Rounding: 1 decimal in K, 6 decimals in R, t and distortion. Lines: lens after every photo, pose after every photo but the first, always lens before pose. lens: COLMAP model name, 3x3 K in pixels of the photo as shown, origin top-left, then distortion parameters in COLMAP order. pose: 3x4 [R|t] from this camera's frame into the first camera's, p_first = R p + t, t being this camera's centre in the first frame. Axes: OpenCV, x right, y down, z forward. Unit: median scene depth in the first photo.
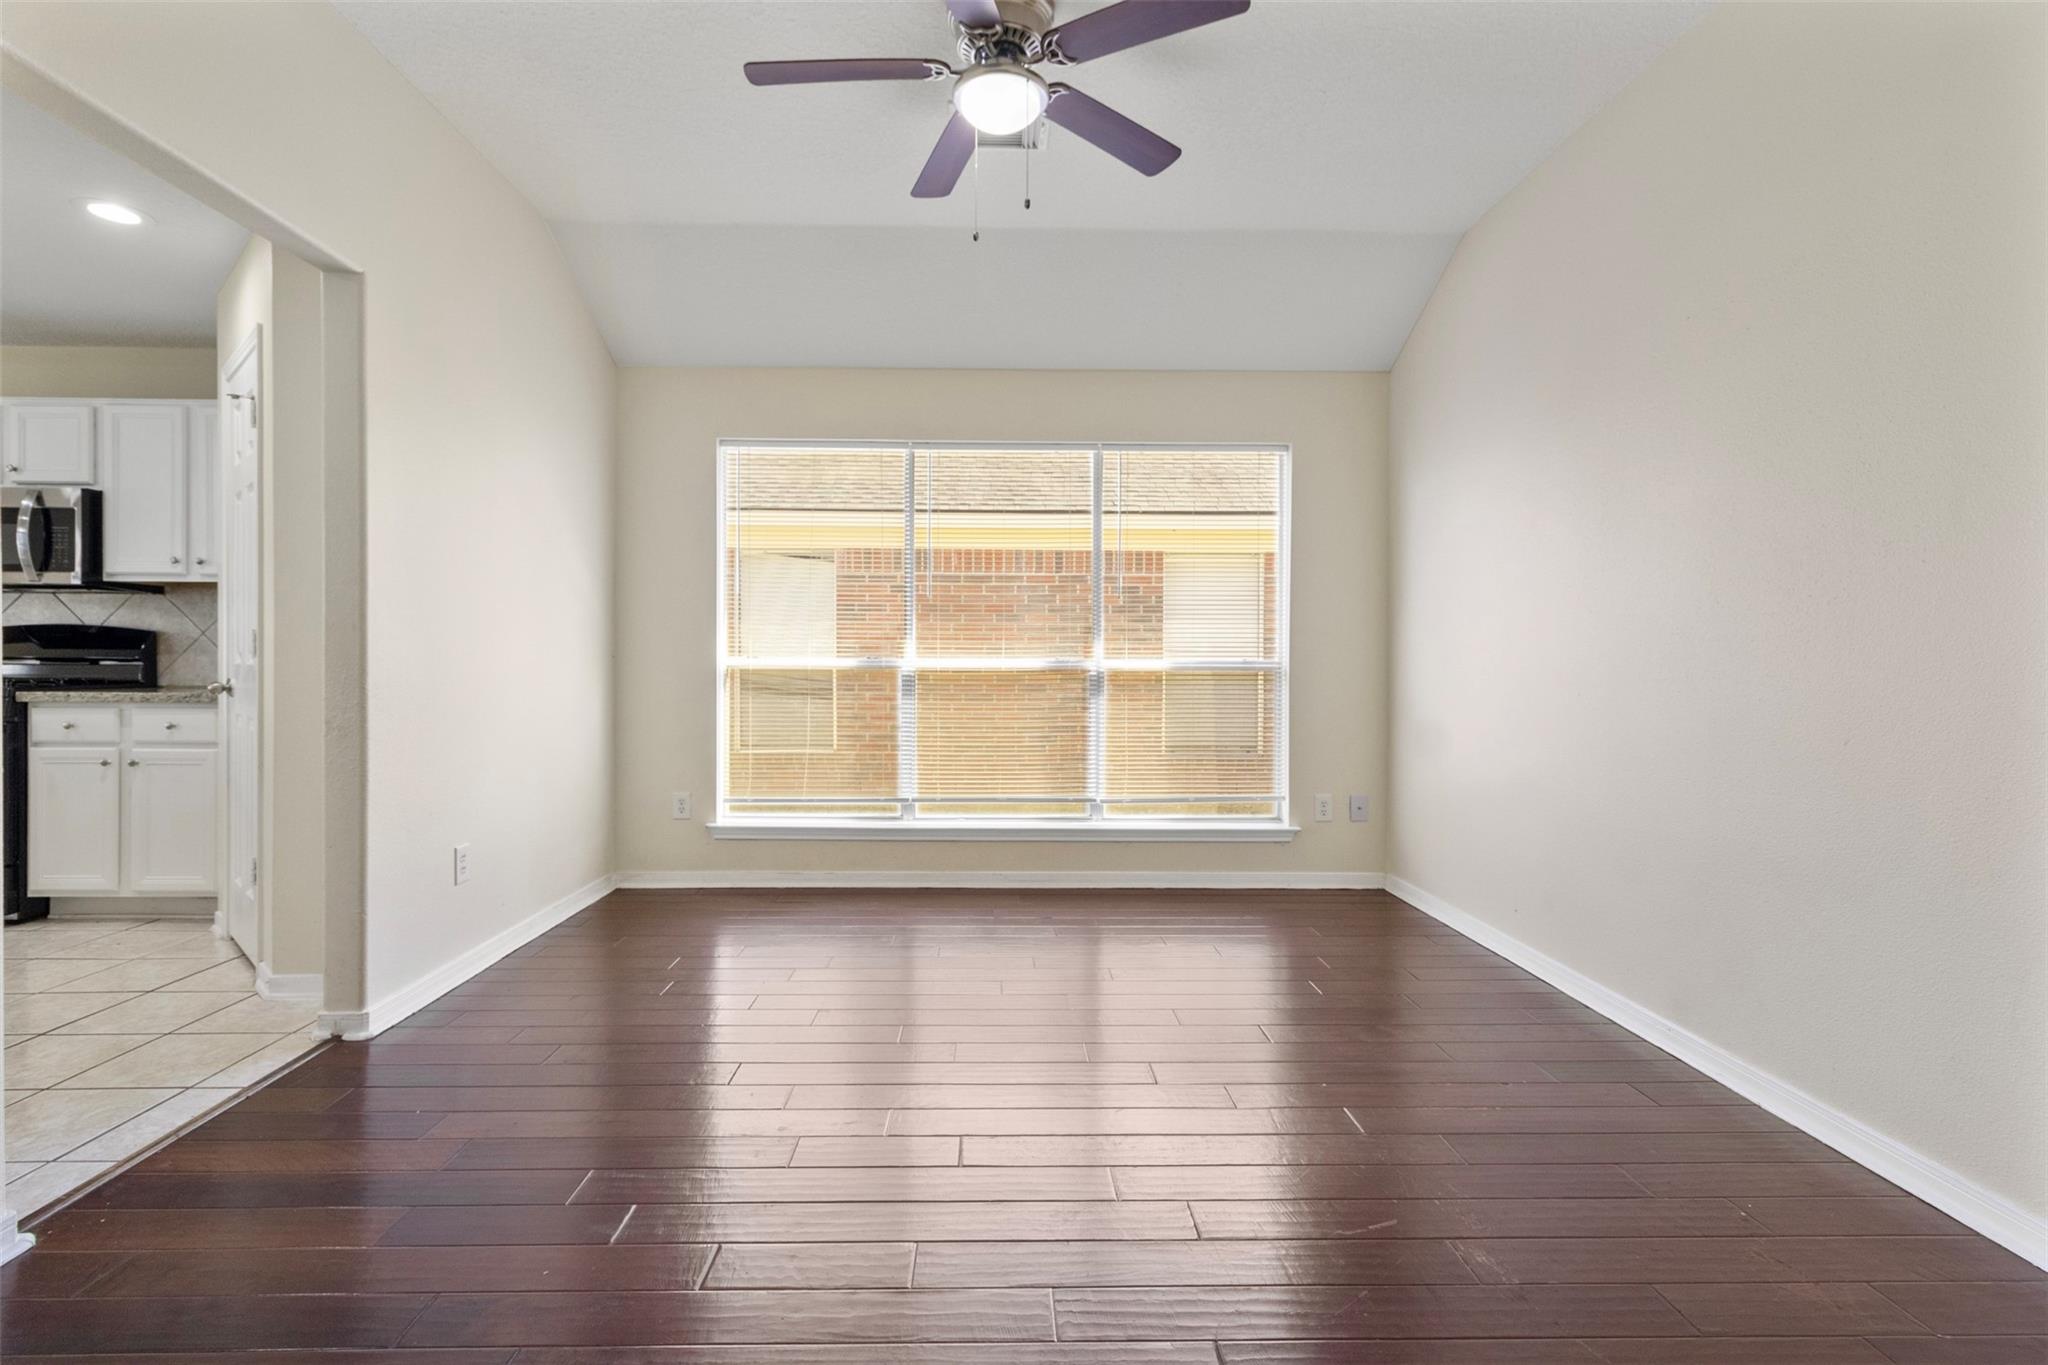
lens RADIAL K [[948.5, 0, 1016.6], [0, 948.5, 665.7], [0, 0, 1]] dist [0.001909, 0.000735]
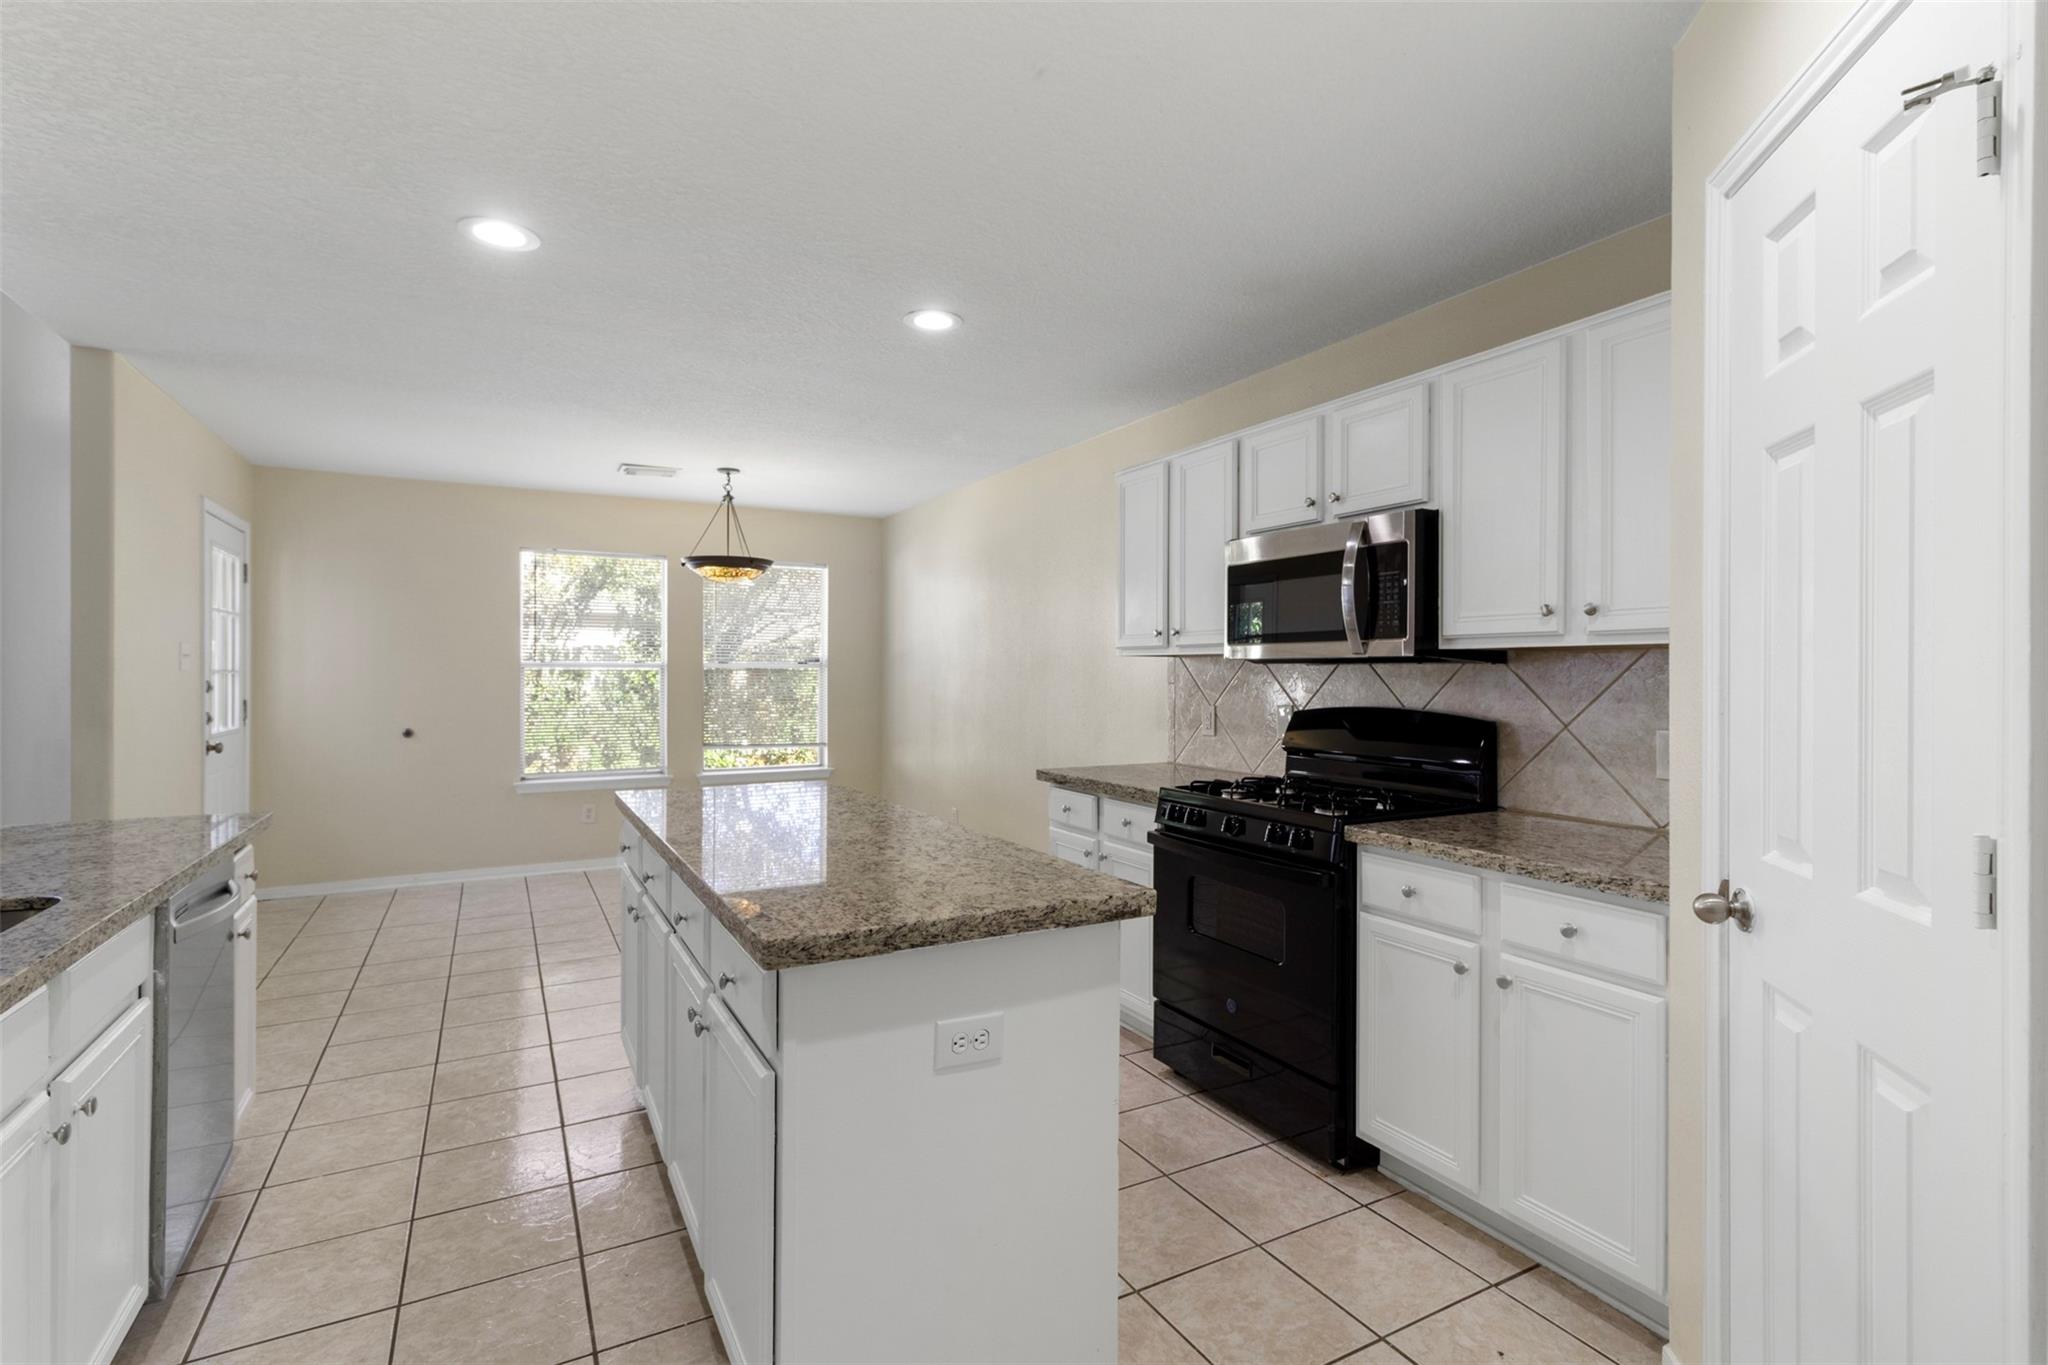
lens RADIAL K [[944.1, 0, 1005.7], [0, 944.1, 675.3], [0, 0, 1]] dist [0.001926, 0.000318]
pose [[0.446001, -0.002876, -0.895028, -0.522306], [-0.005432, 0.999968, -0.005920, -0.066714], [0.895016, 0.007502, 0.445971, 0.454775]]
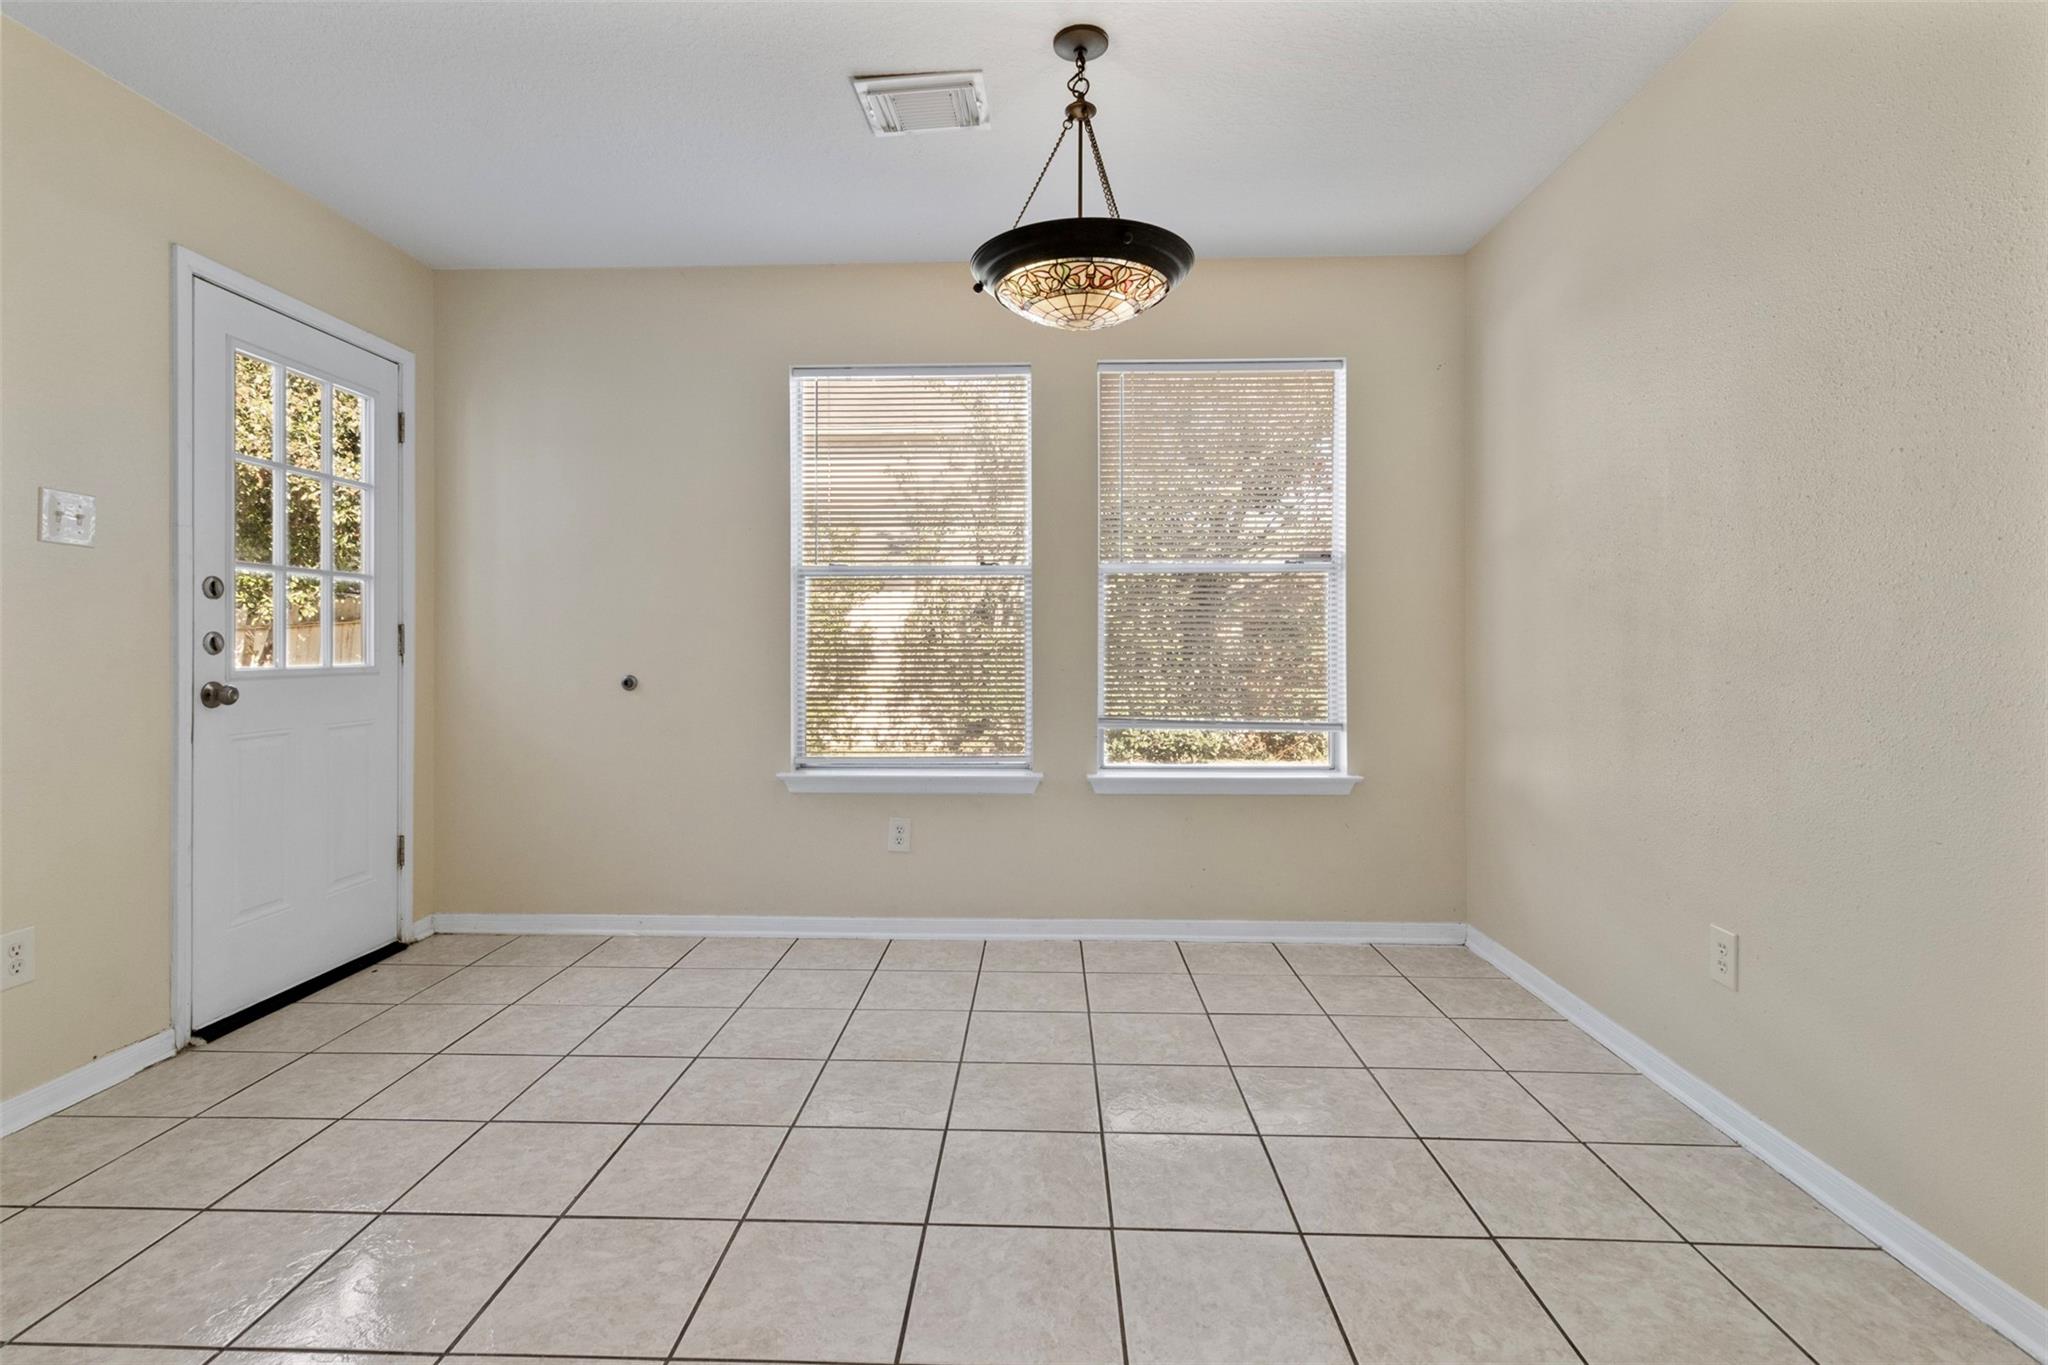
lens RADIAL K [[949.9, 0, 1015.0], [0, 949.9, 651.2], [0, 0, 1]] dist [0.001374, 0.000374]
pose [[-0.071650, -0.001887, -0.997428, -1.355059], [-0.005852, 0.999982, -0.001472, -0.012896], [0.997413, 0.005731, -0.071660, 0.702129]]
